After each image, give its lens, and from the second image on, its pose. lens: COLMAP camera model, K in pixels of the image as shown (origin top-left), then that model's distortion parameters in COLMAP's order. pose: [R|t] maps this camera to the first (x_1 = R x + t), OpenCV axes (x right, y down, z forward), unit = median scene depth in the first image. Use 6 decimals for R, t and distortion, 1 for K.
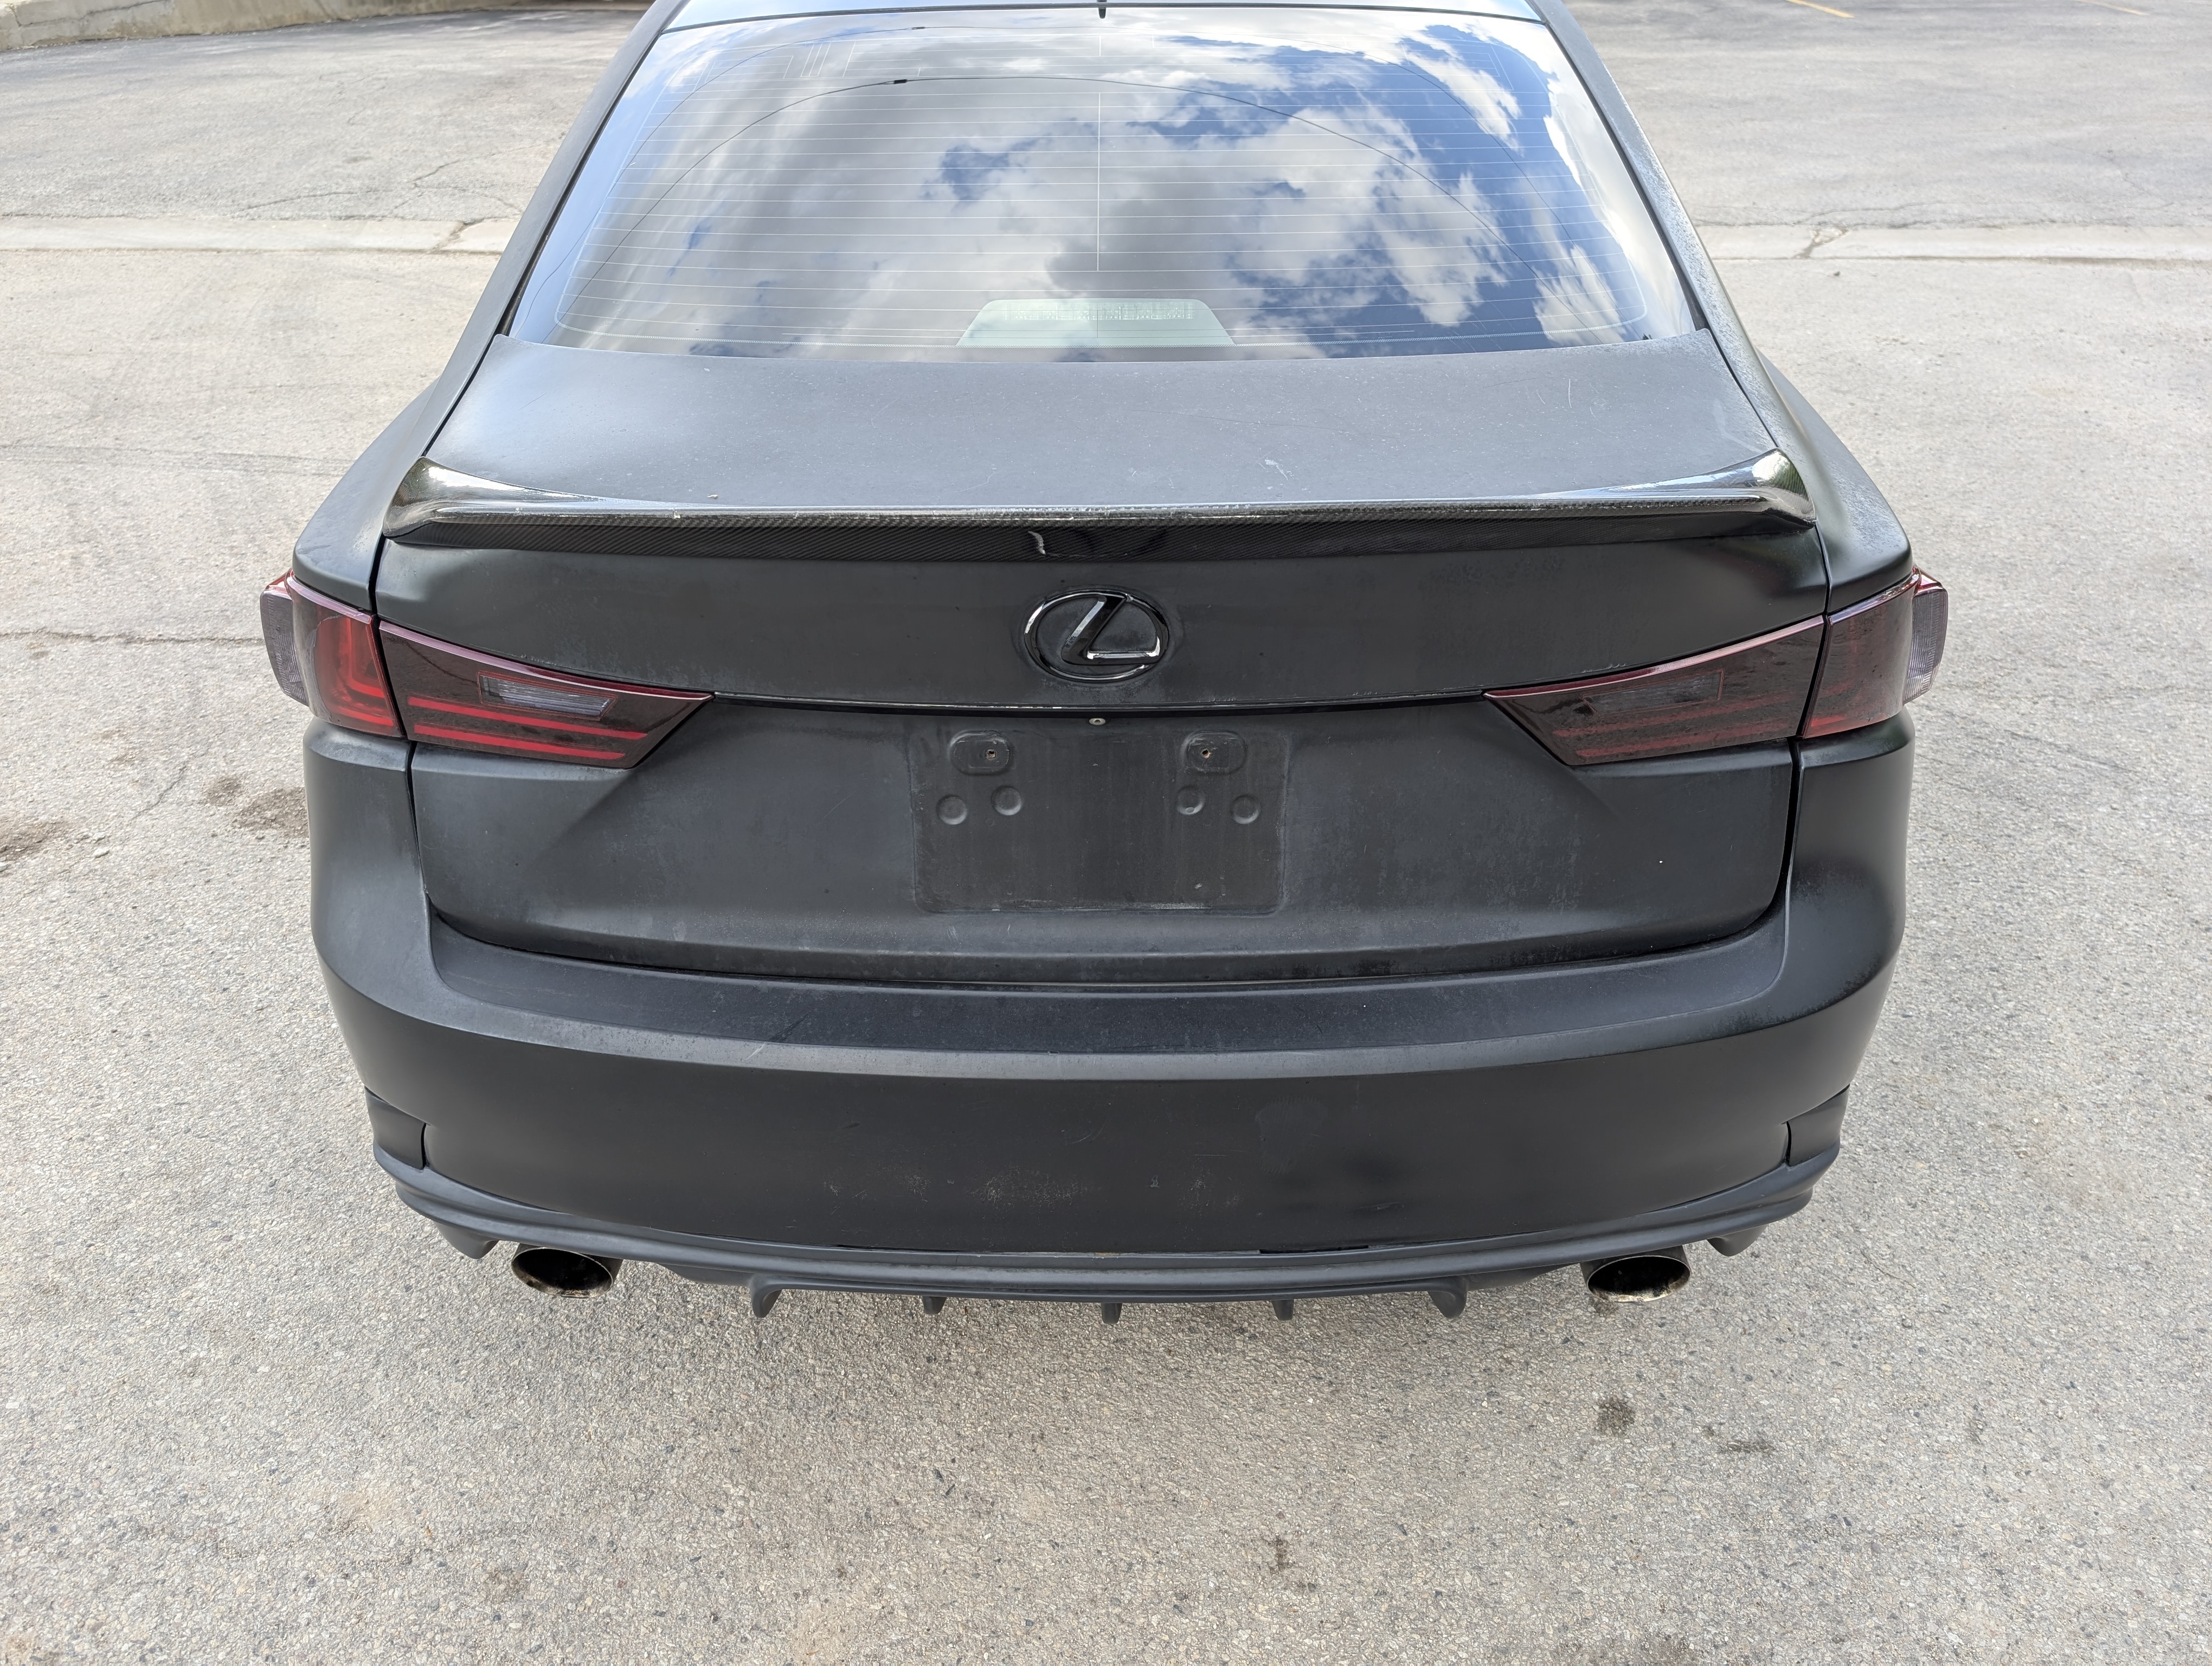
lens RADIAL K [[1562.9, 0, 1105.3], [0, 1562.9, 833.7], [0, 0, 1]] dist [0.005563, -0.001746]
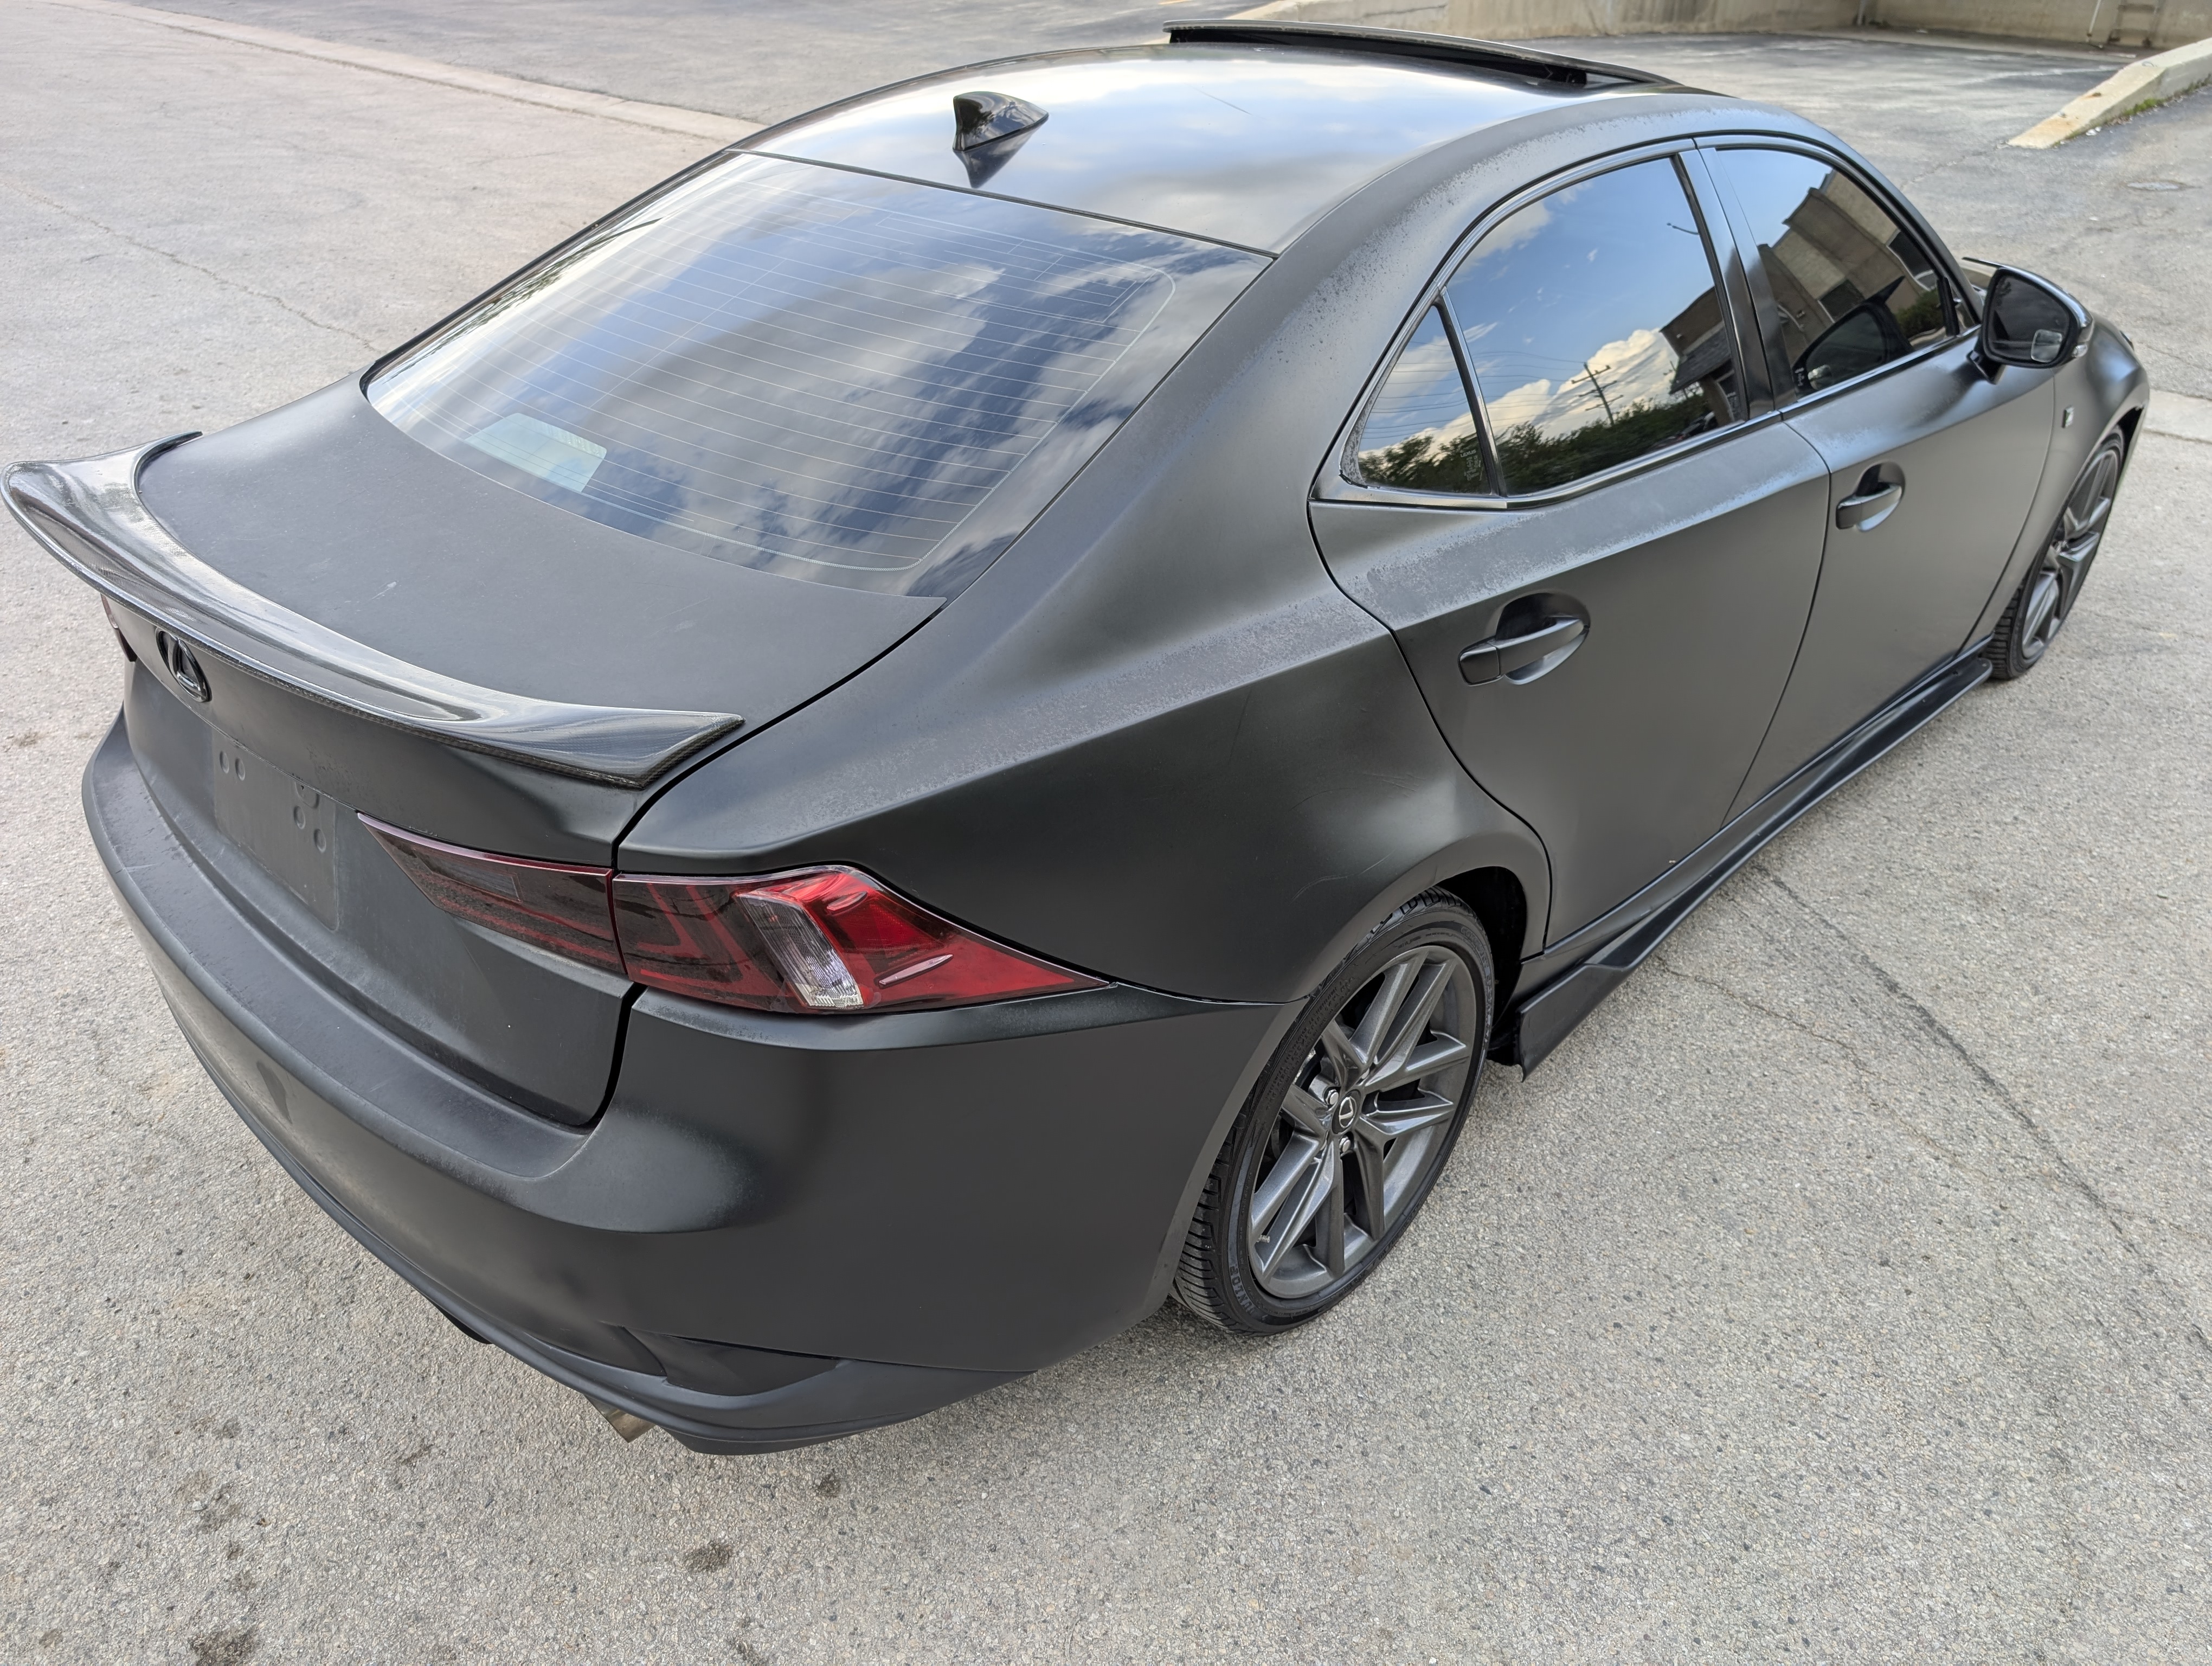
lens RADIAL K [[1610.8, 0, 1202.5], [0, 1610.8, 836.0], [0, 0, 1]] dist [-0.001262, 0.006653]
pose [[0.742537, 0.365482, -0.561304, 1.027509], [-0.372103, 0.921885, 0.108020, -0.326348], [0.556937, 0.128654, 0.820530, 0.233214]]
